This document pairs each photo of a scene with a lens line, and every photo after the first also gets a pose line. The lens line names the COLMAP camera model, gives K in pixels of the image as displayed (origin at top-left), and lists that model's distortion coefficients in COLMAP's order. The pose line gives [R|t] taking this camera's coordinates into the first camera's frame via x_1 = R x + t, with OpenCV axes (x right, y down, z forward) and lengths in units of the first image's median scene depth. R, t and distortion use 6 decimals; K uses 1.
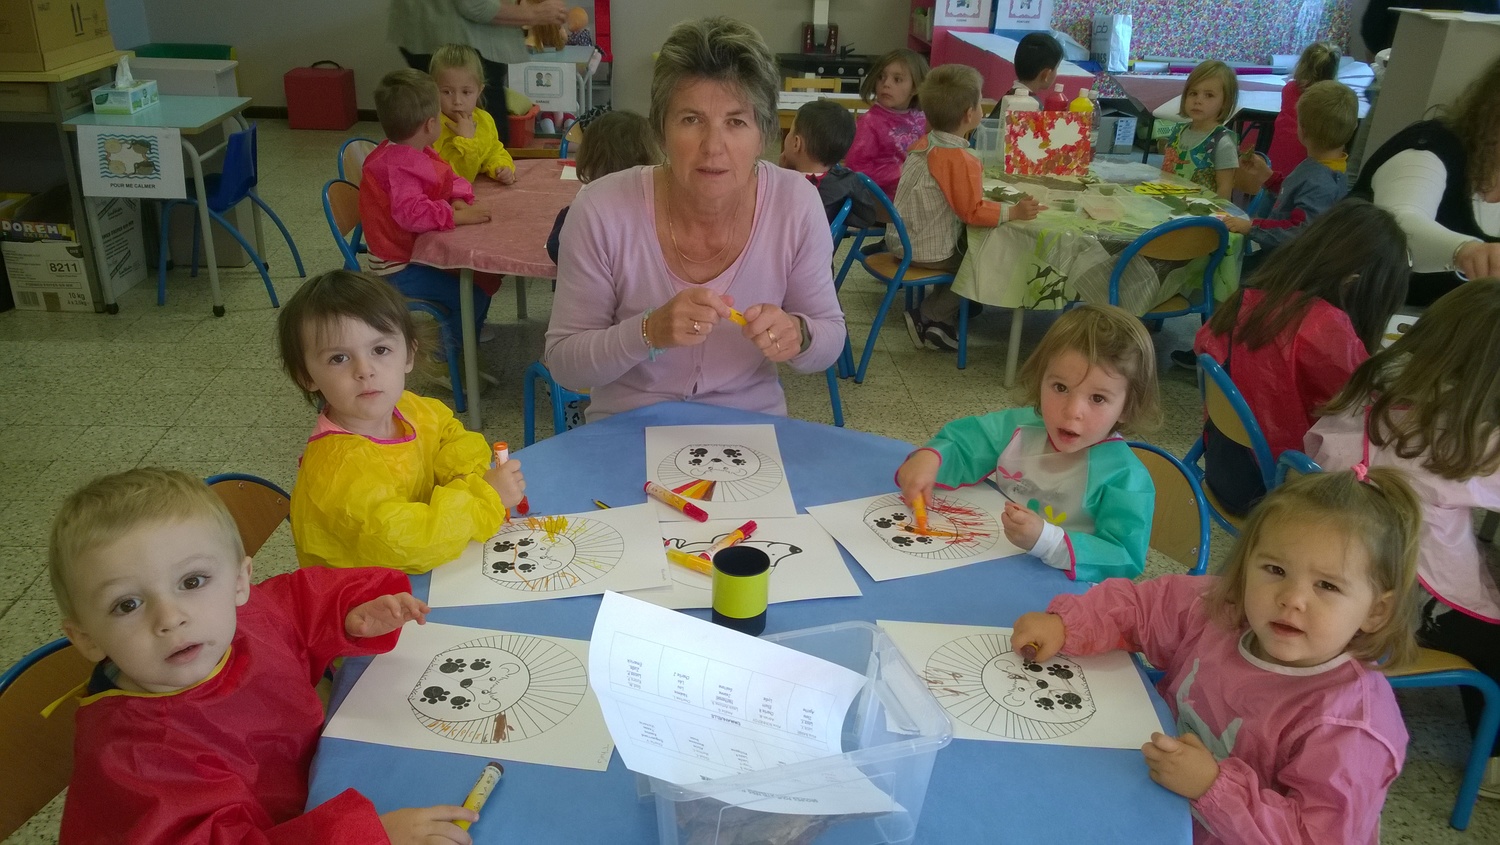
lens RADIAL K [[1162.3, 0, 737.9], [0, 1162.3, 420.3], [0, 0, 1]] dist [0.018303, -0.036309]
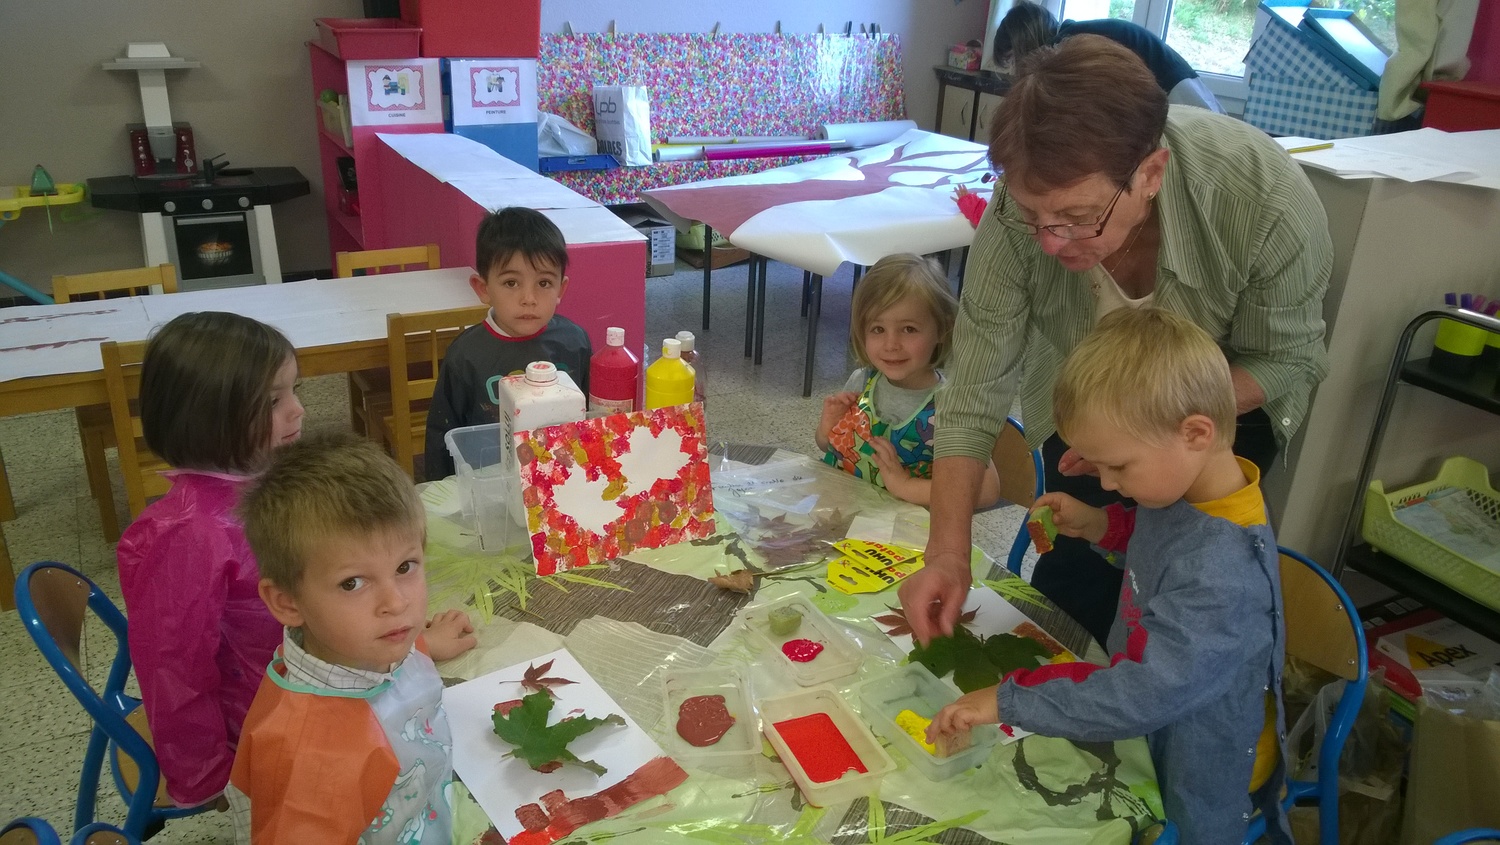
lens RADIAL K [[1162.3, 0, 751.3], [0, 1162.3, 419.4], [0, 0, 1]] dist [0.018303, -0.036309]
pose [[0.902182, -0.165742, 0.398242, 0.139754], [0.170273, 0.985099, 0.024245, -0.263454], [-0.396326, 0.045936, 0.916960, 0.575447]]
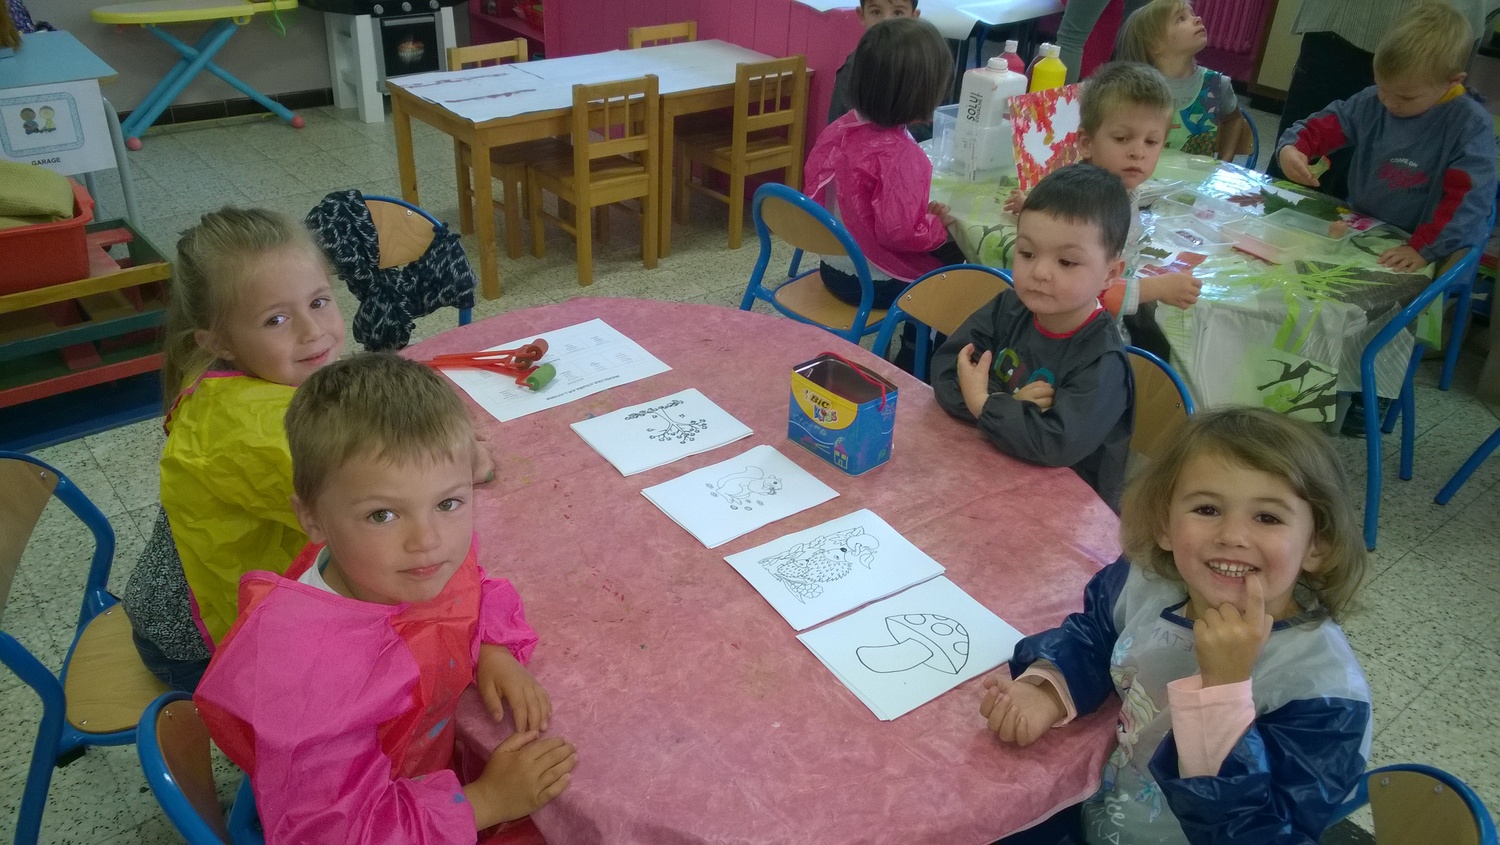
lens RADIAL K [[1162.3, 0, 743.3], [0, 1162.3, 418.7], [0, 0, 1]] dist [0.018303, -0.036309]
pose [[0.816119, -0.291242, 0.499127, -0.271830], [0.230762, 0.956108, 0.180574, -0.243135], [-0.529810, -0.032191, 0.847505, 0.507384]]
